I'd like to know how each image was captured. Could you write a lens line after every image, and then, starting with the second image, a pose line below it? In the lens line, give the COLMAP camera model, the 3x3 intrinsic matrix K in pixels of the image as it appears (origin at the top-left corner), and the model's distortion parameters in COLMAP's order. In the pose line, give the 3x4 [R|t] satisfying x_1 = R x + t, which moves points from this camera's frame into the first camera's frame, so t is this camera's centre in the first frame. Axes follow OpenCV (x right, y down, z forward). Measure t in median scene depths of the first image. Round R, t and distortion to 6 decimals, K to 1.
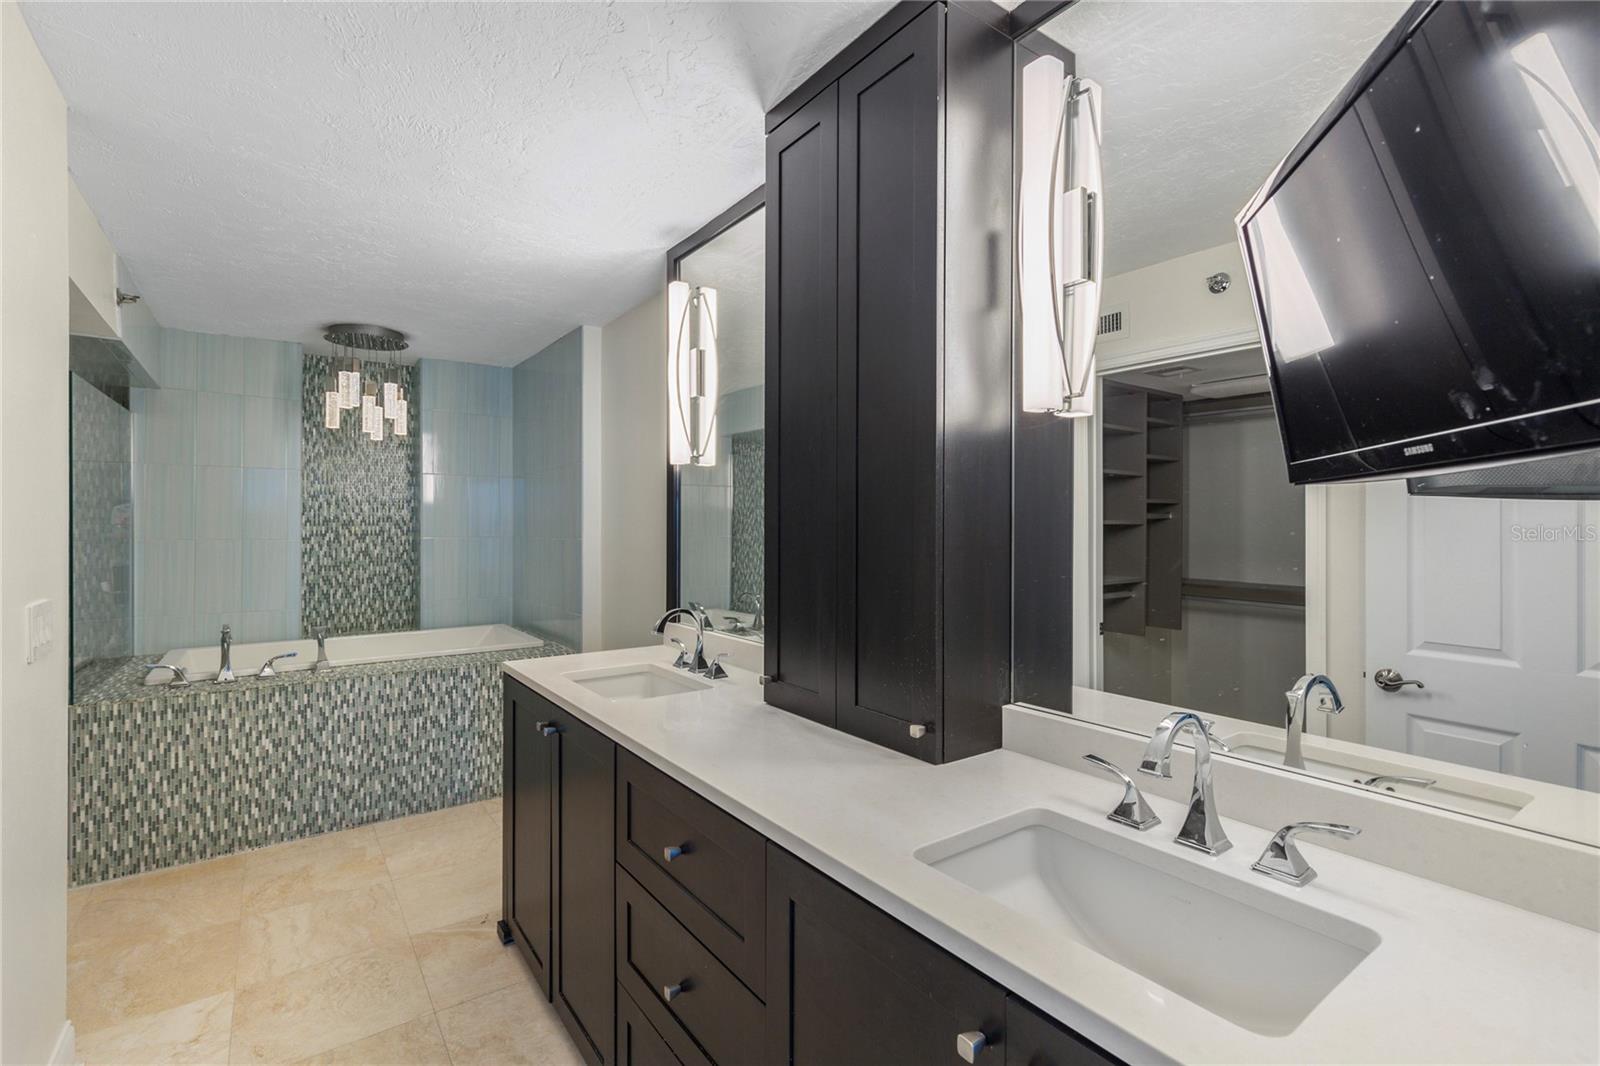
lens RADIAL K [[717.8, 0, 794.7], [0, 717.8, 524.5], [0, 0, 1]] dist [0.000656, 0.000183]
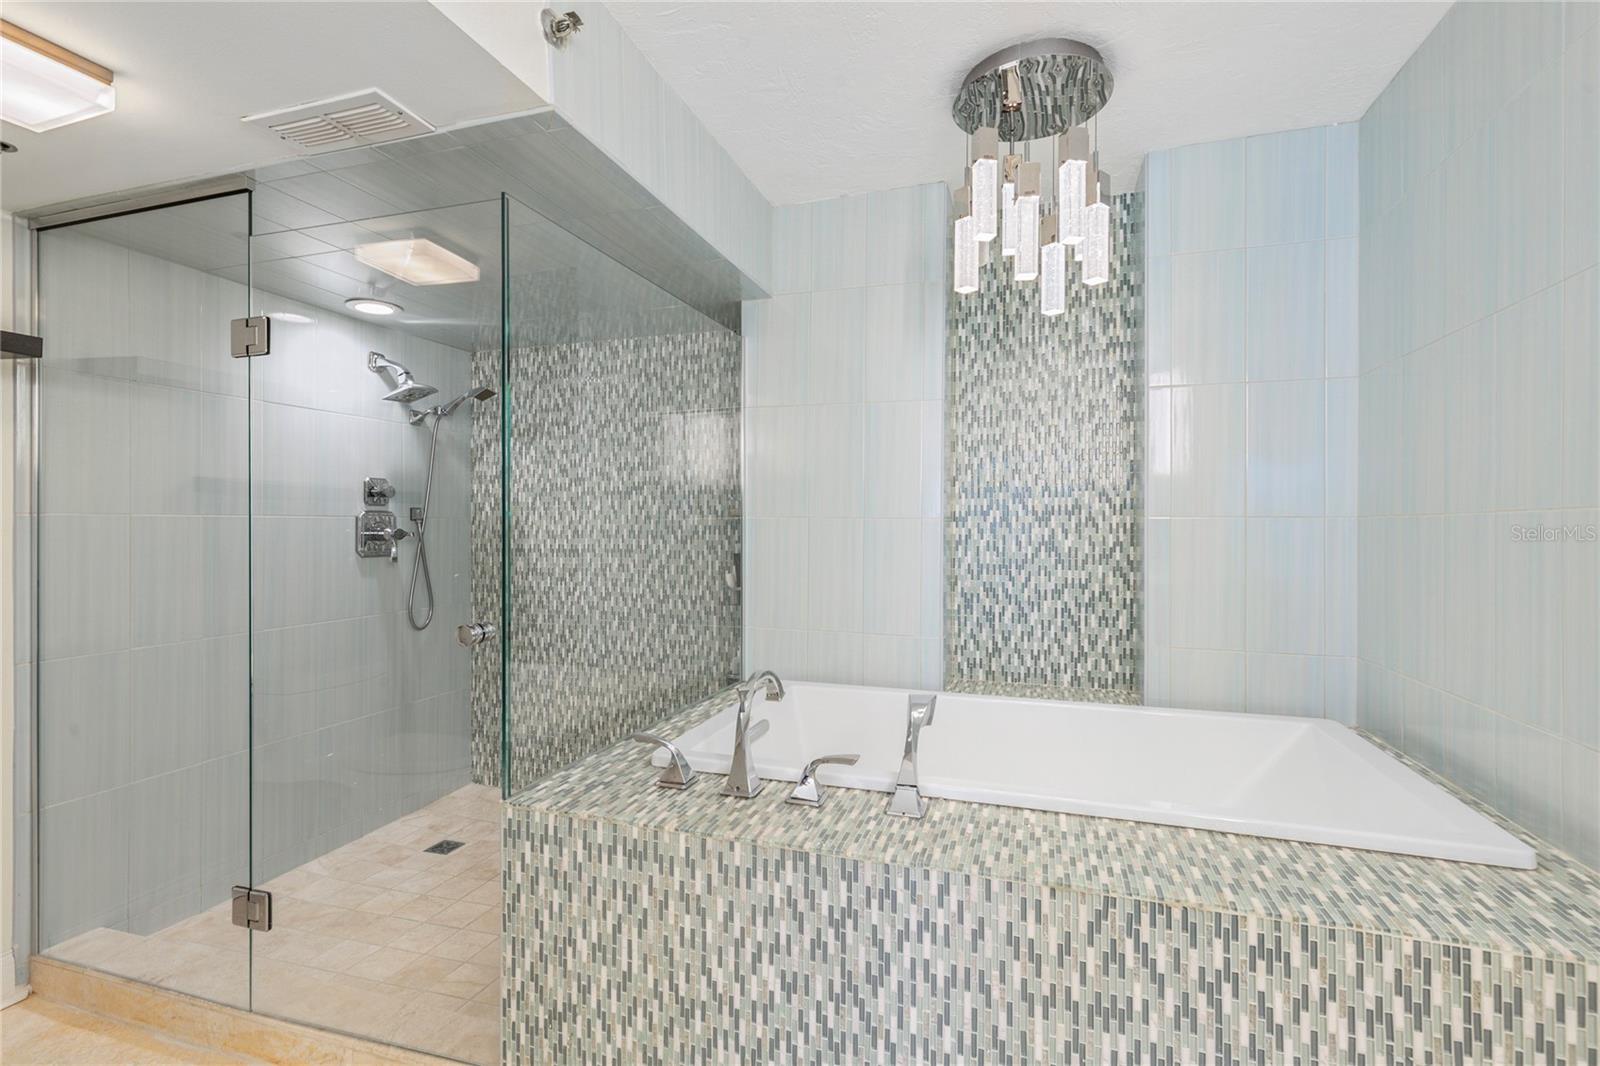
lens RADIAL K [[746.3, 0, 794.1], [0, 746.3, 523.2], [0, 0, 1]] dist [0.011387, -0.001774]
pose [[0.586936, -0.000702, -0.809633, -0.331793], [-0.002317, 0.999994, -0.002546, 0.033115], [0.809630, 0.003371, 0.586931, 0.679116]]
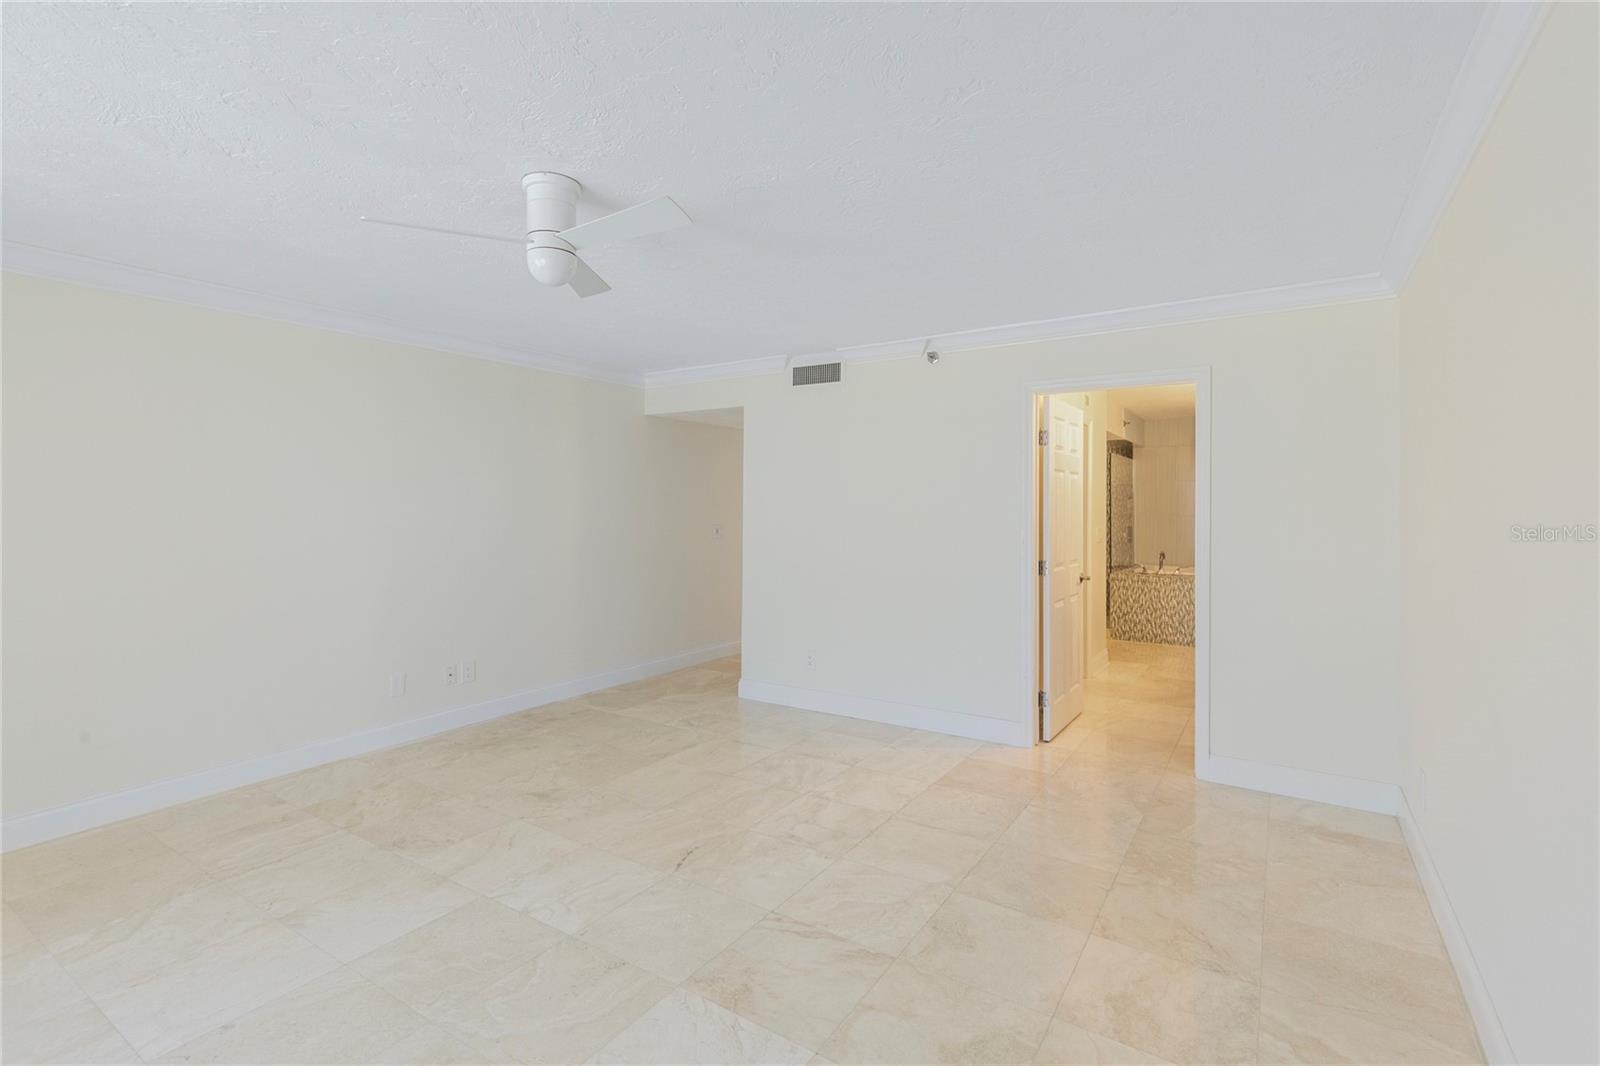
lens RADIAL K [[726.0, 0, 777.0], [0, 726.0, 500.8], [0, 0, 1]] dist [0.000172, -0.000128]
pose [[0.323645, -0.002897, -0.946174, 0.998836], [-0.002017, 0.999991, -0.003752, -0.013591], [0.946176, 0.003123, 0.323637, -0.915933]]
